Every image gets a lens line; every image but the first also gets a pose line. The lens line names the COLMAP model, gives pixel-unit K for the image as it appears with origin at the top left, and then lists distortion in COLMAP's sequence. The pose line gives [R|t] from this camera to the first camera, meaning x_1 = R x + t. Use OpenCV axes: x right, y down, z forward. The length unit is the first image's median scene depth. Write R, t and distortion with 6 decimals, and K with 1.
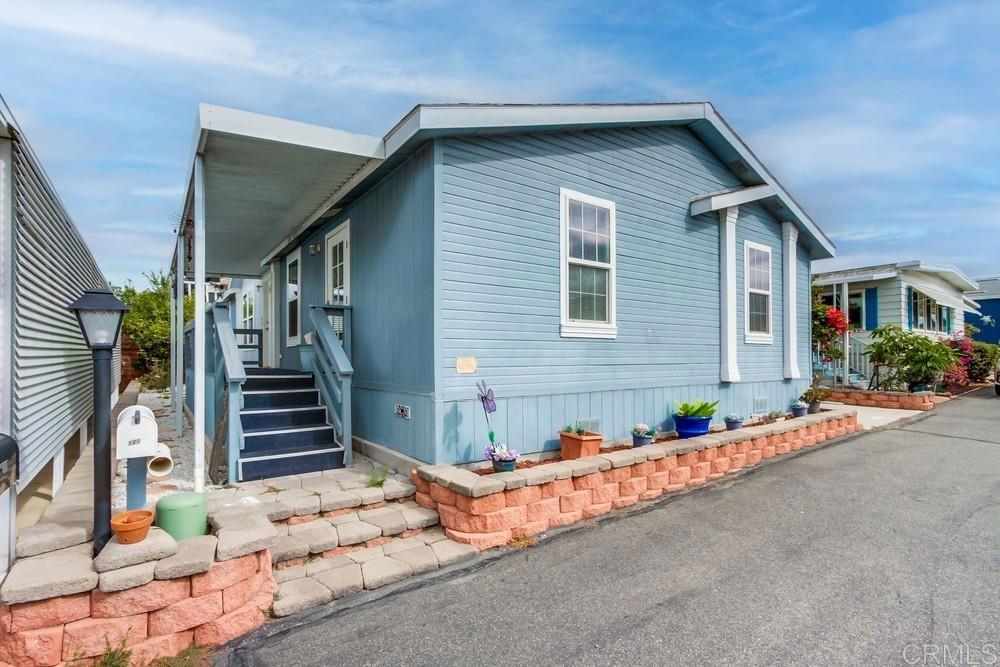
lens RADIAL K [[477.3, 0, 501.0], [0, 477.3, 334.2], [0, 0, 1]] dist [0.007921, 0.000790]
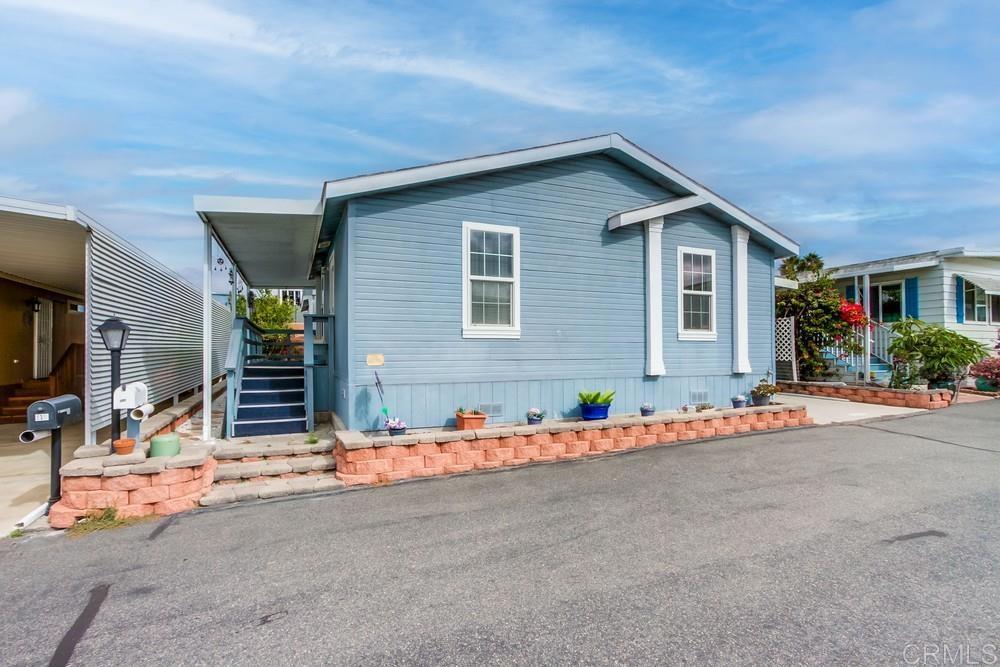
lens RADIAL K [[477.3, 0, 501.0], [0, 477.3, 334.2], [0, 0, 1]] dist [0.007921, 0.000790]
pose [[0.972553, -0.010406, -0.232447, 0.526716], [0.012827, 0.999878, 0.008907, -0.015601], [0.232326, -0.011644, 0.972568, -0.224655]]
